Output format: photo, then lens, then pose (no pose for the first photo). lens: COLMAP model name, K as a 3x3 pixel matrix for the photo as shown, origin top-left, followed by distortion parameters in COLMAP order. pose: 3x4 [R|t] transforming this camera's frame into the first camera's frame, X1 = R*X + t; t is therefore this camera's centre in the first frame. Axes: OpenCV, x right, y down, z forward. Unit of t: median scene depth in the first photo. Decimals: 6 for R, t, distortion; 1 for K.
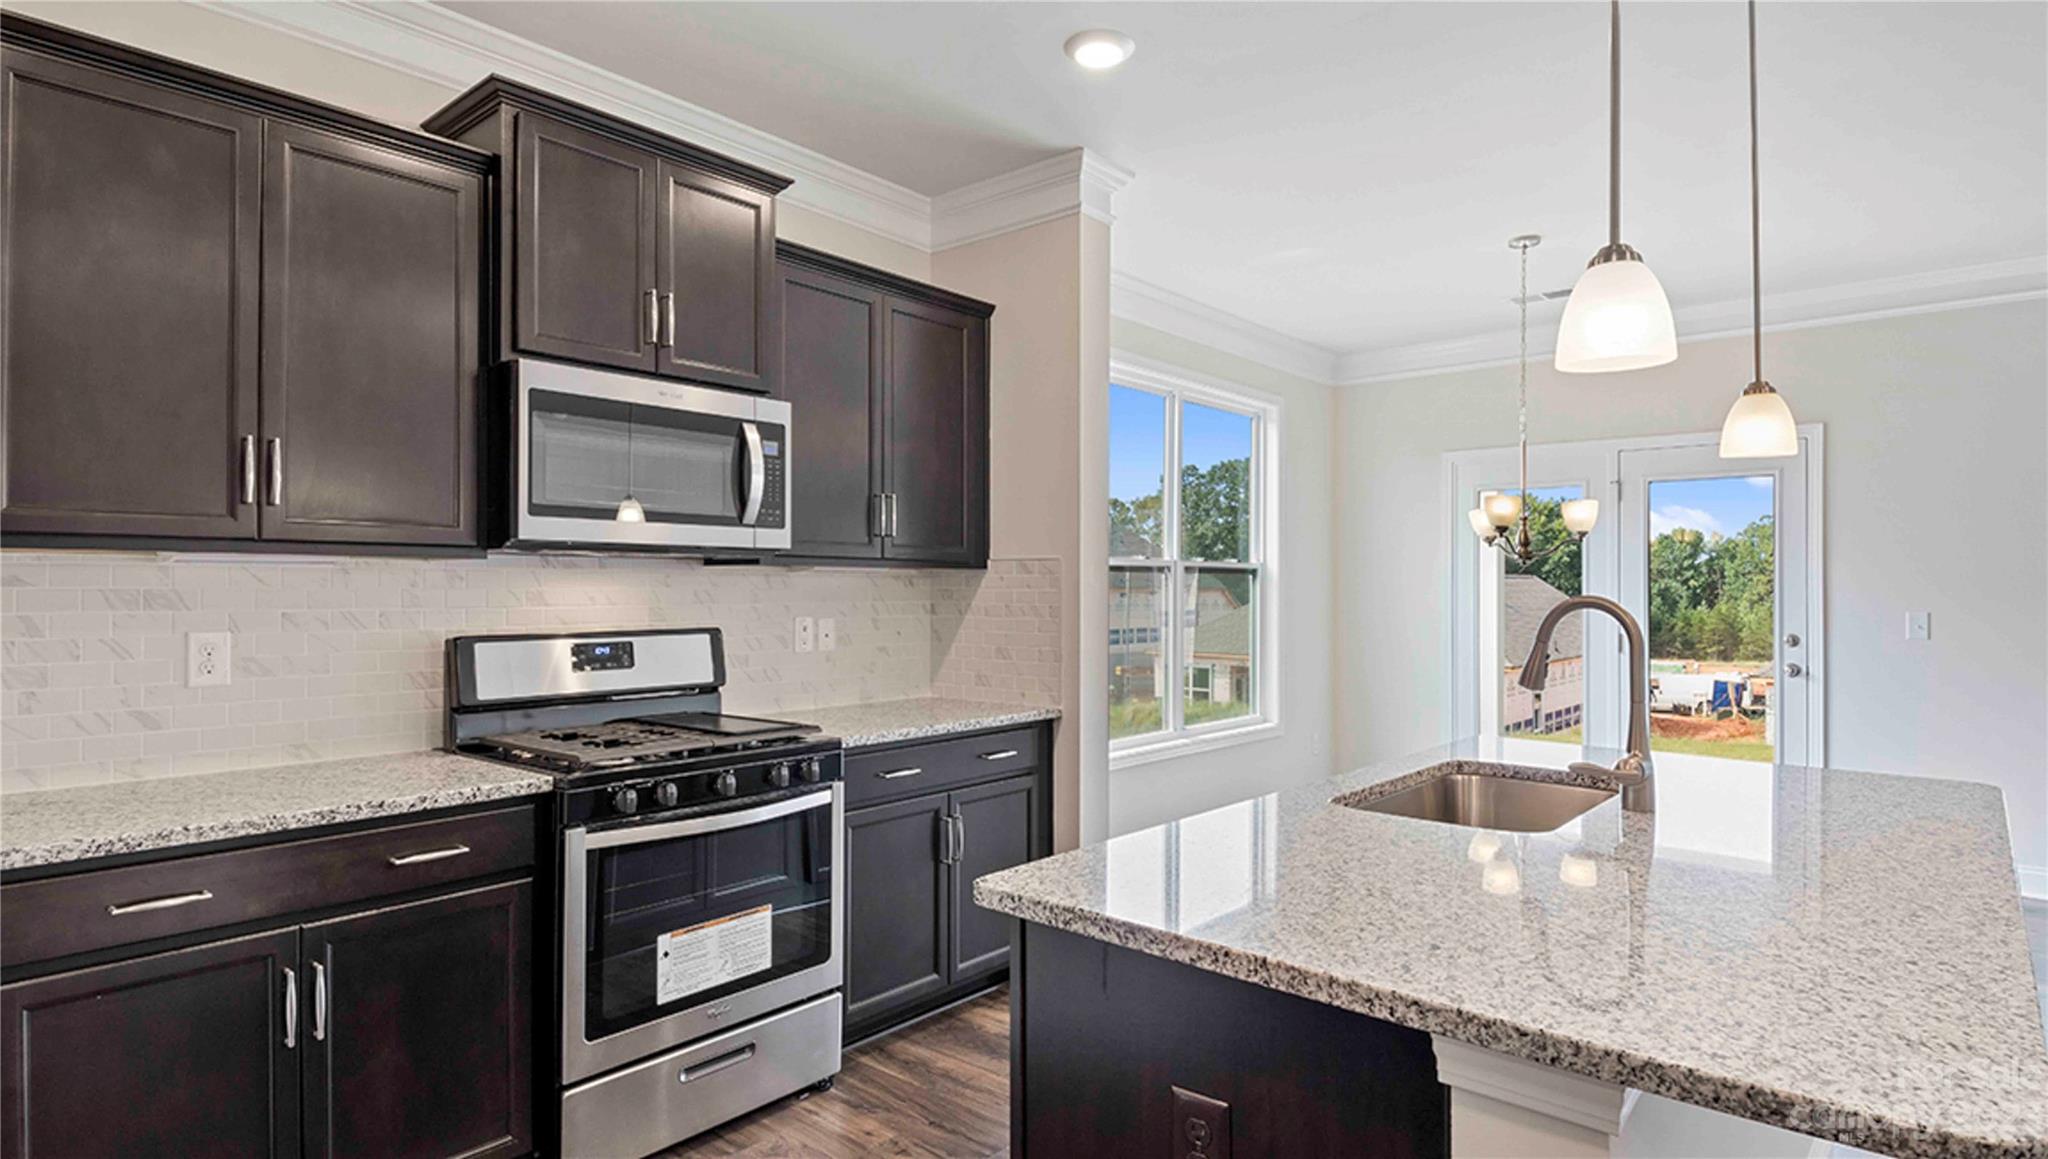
lens RADIAL K [[1095.6, 0, 1008.5], [0, 1095.6, 574.6], [0, 0, 1]] dist [0.005652, 0.000237]
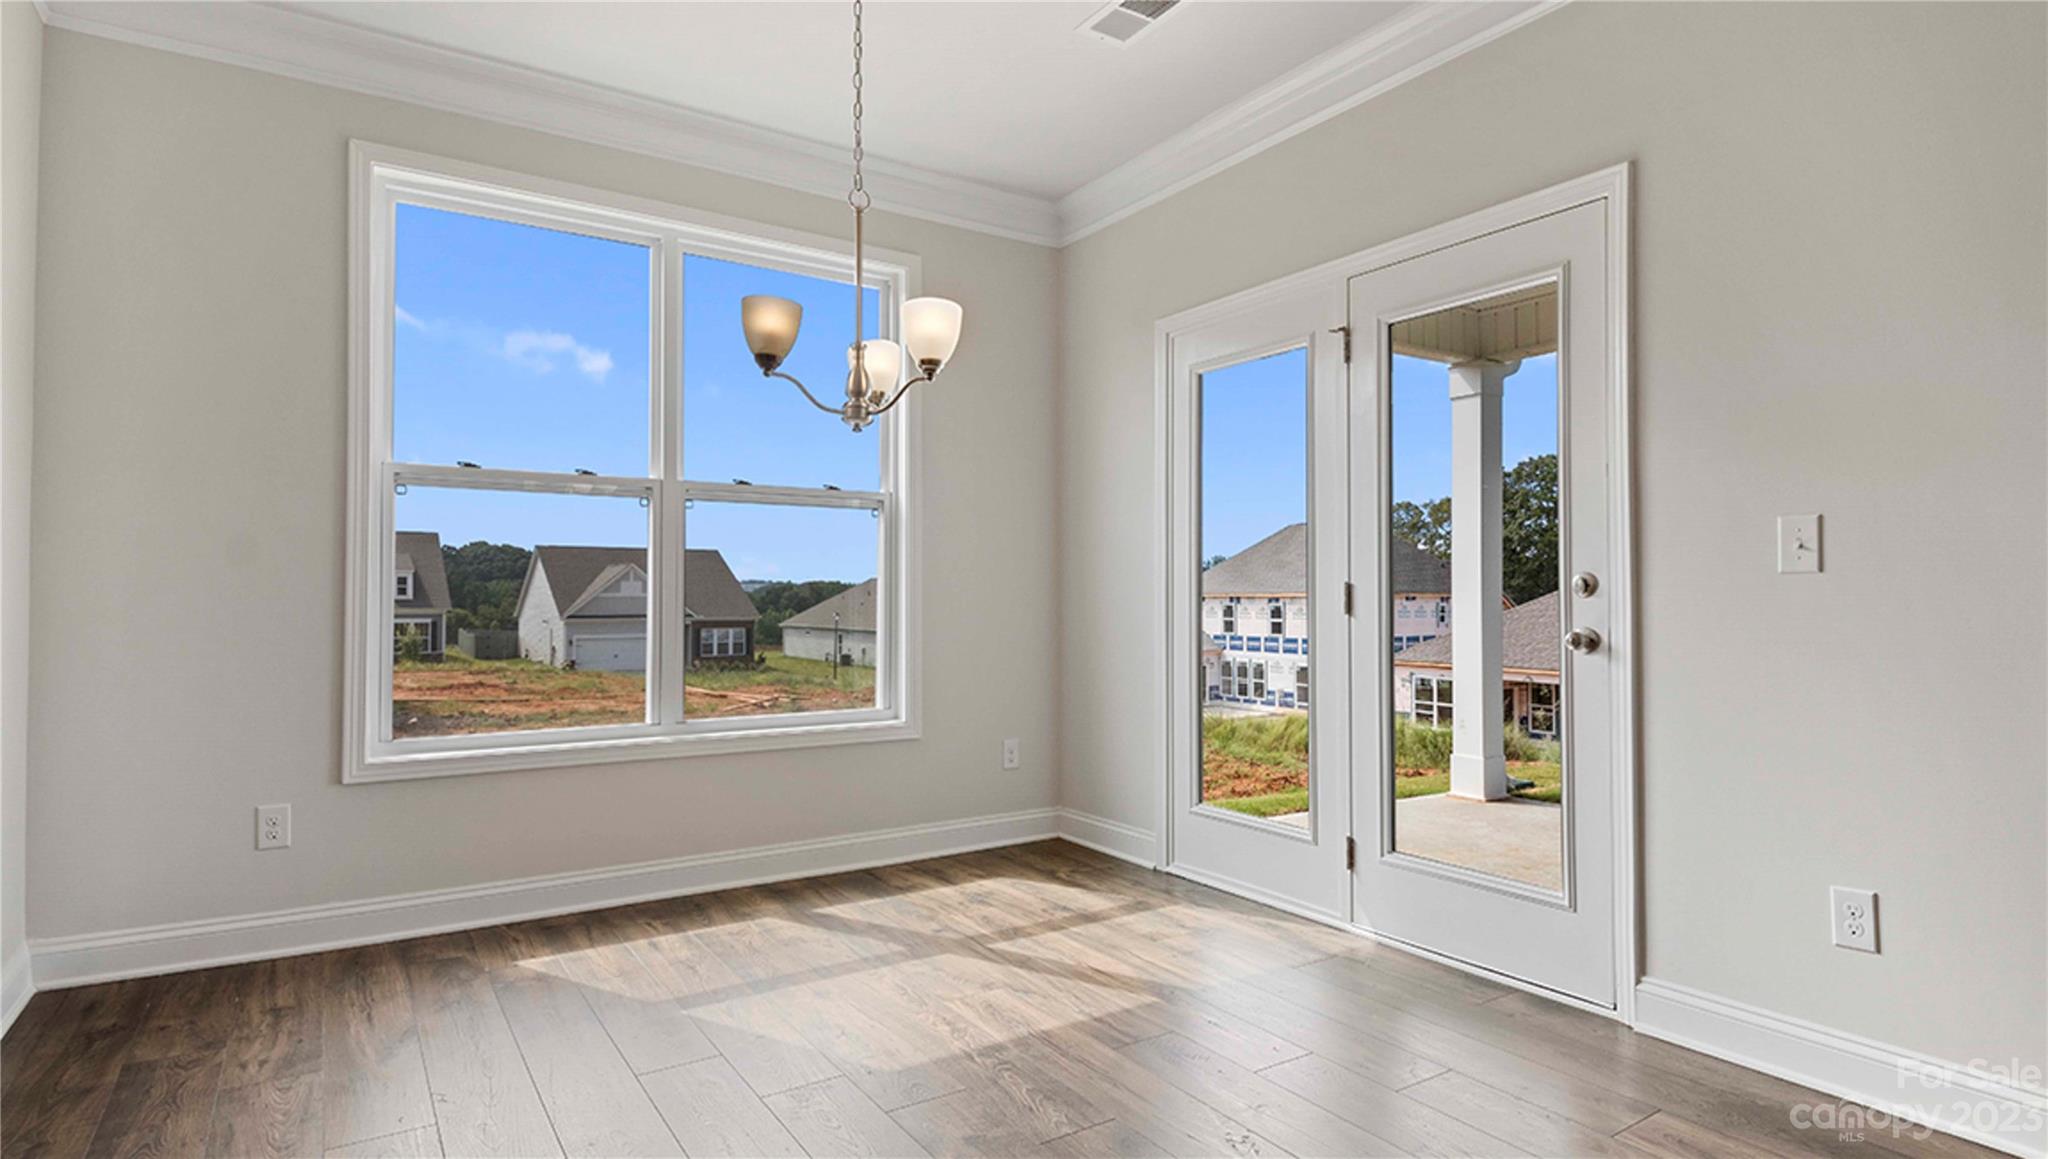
lens RADIAL K [[1060.8, 0, 1038.0], [0, 1060.8, 579.3], [0, 0, 1]] dist [0.043075, -0.000577]
pose [[0.960255, -0.004917, -0.279080, 0.098393], [0.002319, 0.999951, -0.009638, 0.010114], [0.279114, 0.008608, 0.960219, 0.070052]]
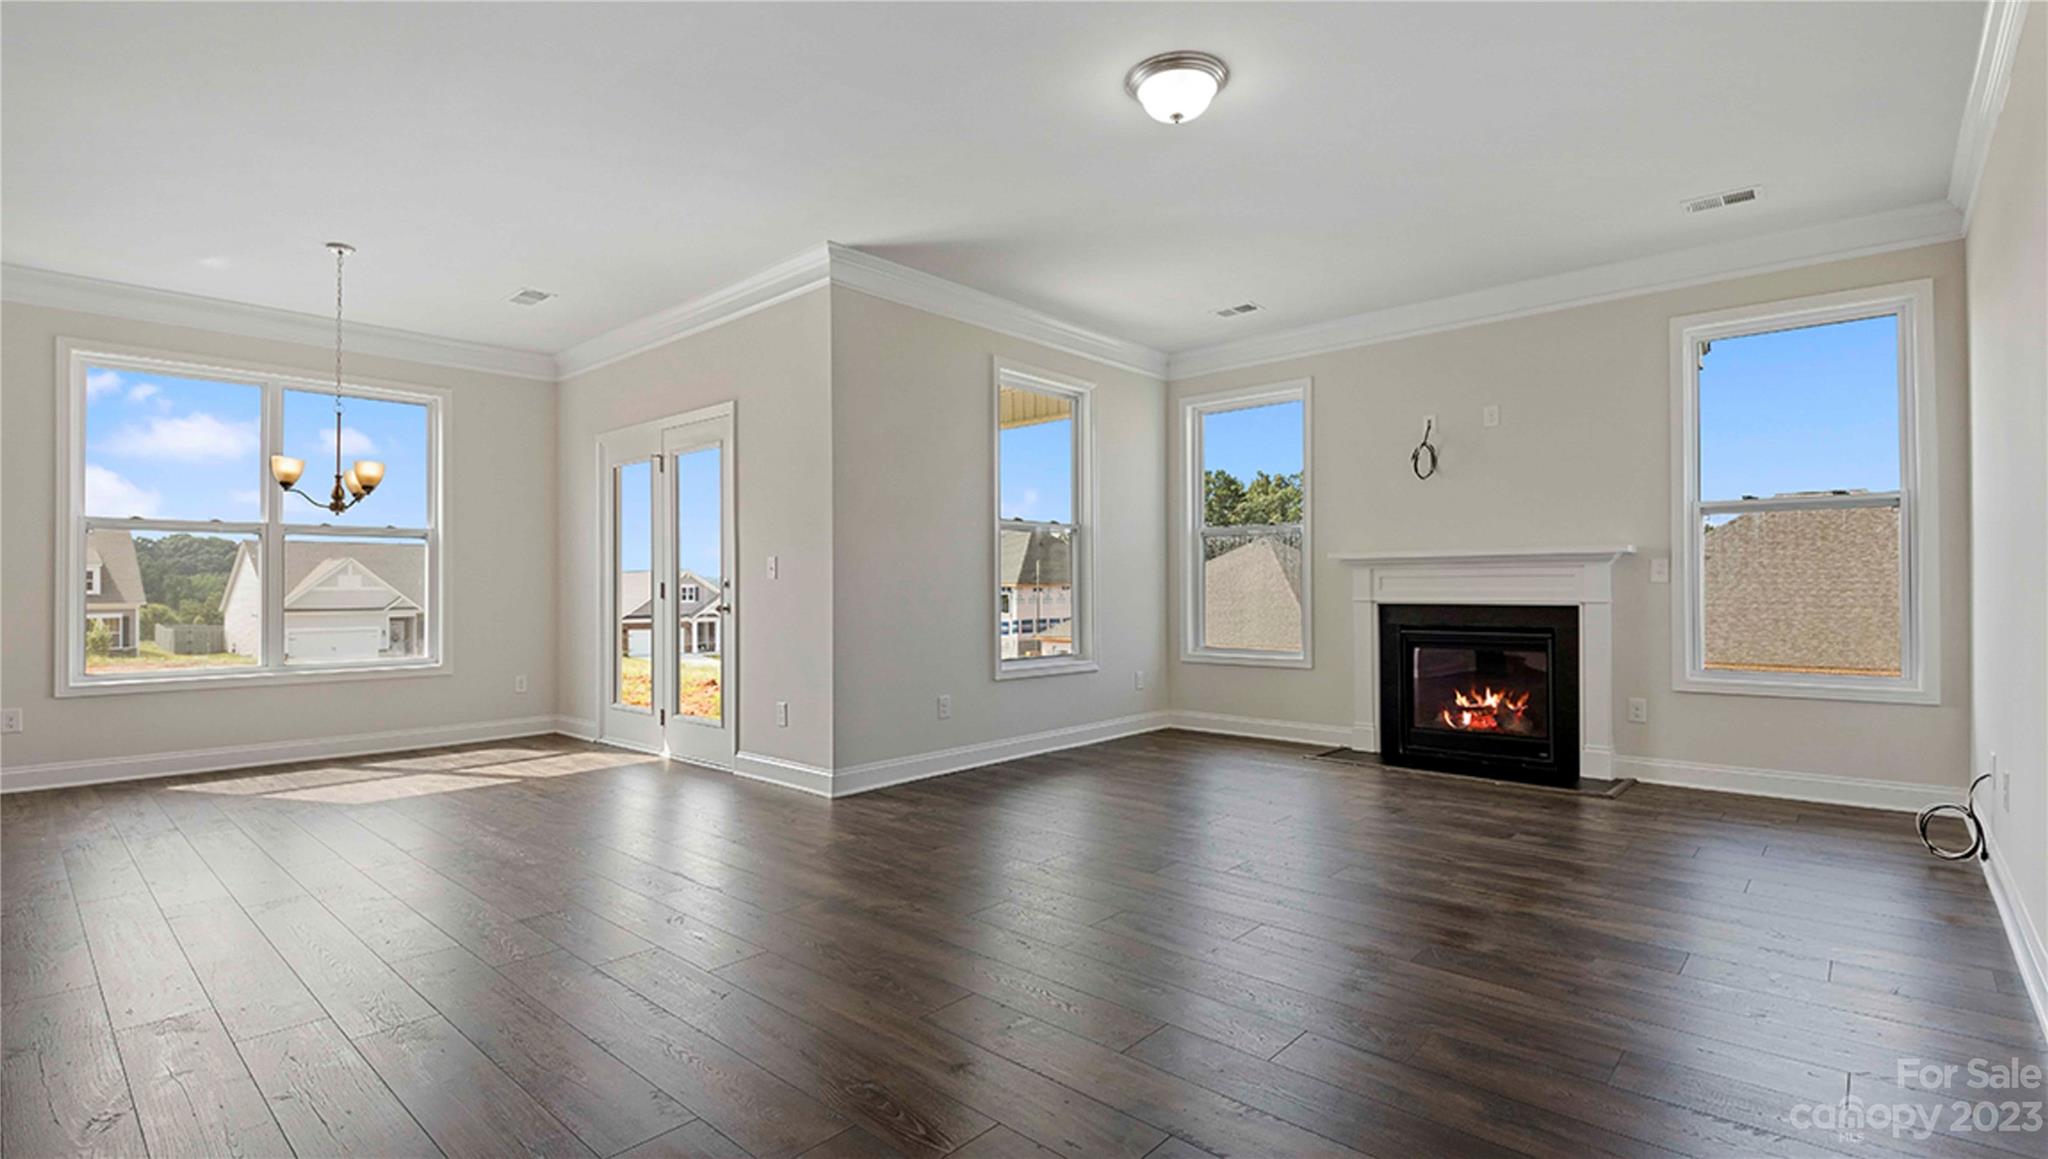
lens RADIAL K [[971.4, 0, 1044.4], [0, 971.4, 583.1], [0, 0, 1]] dist [0.002721, -0.003456]
pose [[0.999272, -0.005622, -0.037724, 0.177811], [0.005751, 0.999978, 0.003331, 0.009415], [0.037704, -0.003545, 0.999283, -0.005337]]
